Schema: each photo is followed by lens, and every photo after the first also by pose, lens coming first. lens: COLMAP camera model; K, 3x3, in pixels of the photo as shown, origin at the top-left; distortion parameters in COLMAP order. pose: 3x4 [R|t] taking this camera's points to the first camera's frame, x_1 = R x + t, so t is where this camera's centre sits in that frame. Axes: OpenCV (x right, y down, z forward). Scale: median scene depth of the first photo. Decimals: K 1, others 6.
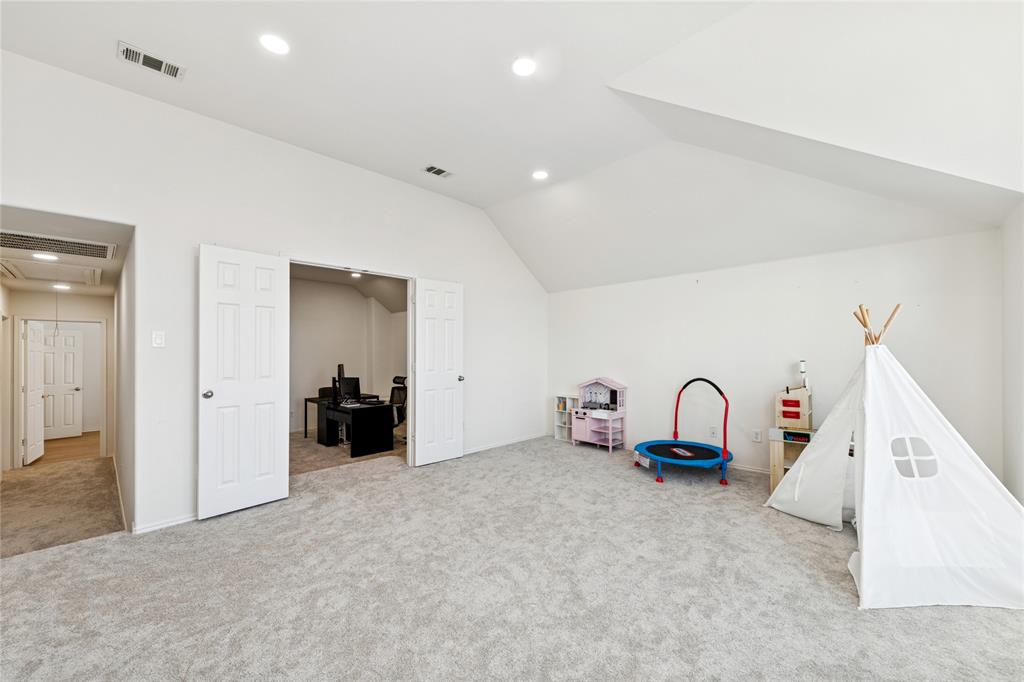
lens RADIAL K [[410.9, 0, 509.8], [0, 410.9, 359.9], [0, 0, 1]] dist [0.012290, -0.000645]
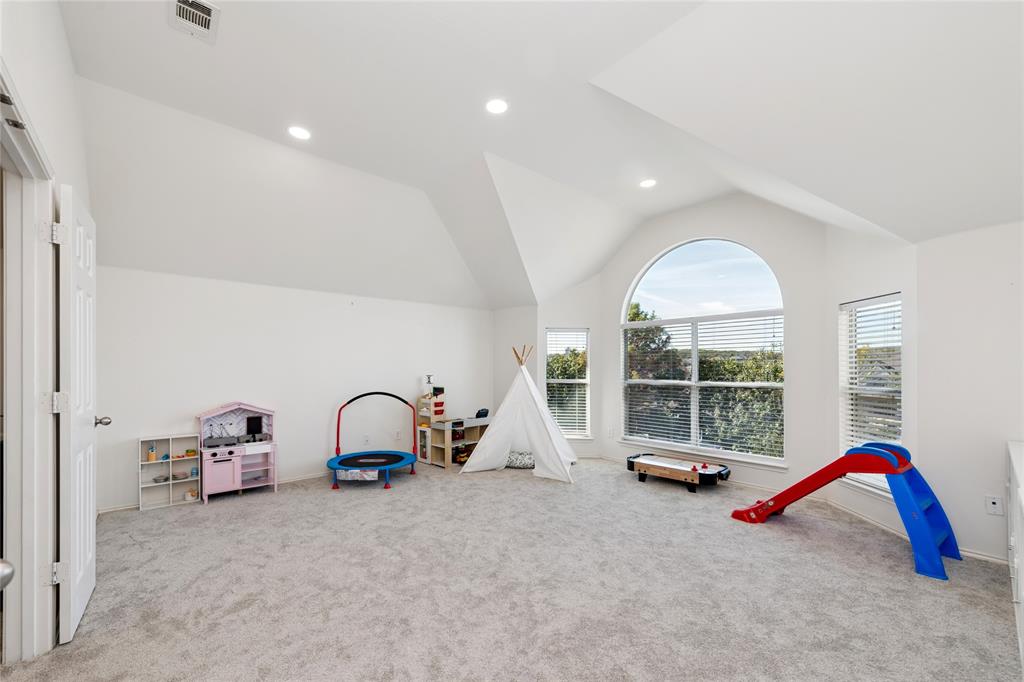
lens RADIAL K [[420.1, 0, 514.9], [0, 420.1, 376.7], [0, 0, 1]] dist [0.000509, 0.000048]
pose [[0.050304, -0.009809, 0.998686, -0.606484], [0.023952, 0.999676, 0.008612, 0.001377], [-0.998447, 0.023488, 0.050523, 0.512647]]
